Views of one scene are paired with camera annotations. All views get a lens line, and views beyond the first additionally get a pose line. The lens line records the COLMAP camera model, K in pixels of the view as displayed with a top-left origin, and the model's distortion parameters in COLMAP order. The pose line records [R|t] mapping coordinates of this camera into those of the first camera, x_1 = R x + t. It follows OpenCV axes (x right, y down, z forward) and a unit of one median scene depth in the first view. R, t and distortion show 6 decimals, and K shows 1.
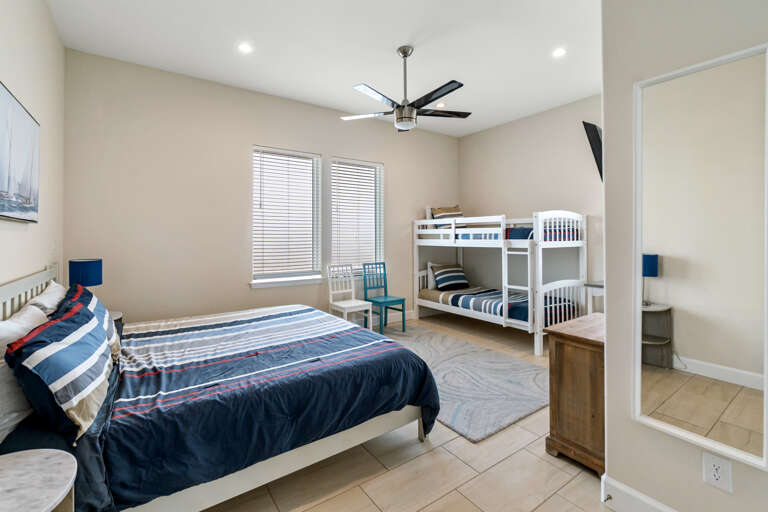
lens RADIAL K [[335.8, 0, 383.2], [0, 335.8, 250.9], [0, 0, 1]] dist [0.000249, -0.000015]
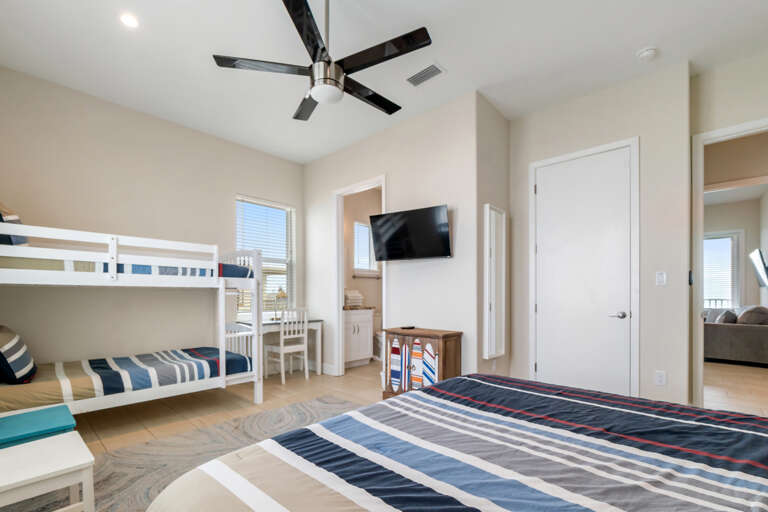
lens RADIAL K [[335.8, 0, 386.9], [0, 335.8, 288.6], [0, 0, 1]] dist [0.000249, -0.000015]
pose [[-0.201260, 0.003105, 0.979533, -0.457046], [0.018124, 0.999836, 0.000554, -0.000515], [-0.979370, 0.017864, -0.201283, 0.728712]]
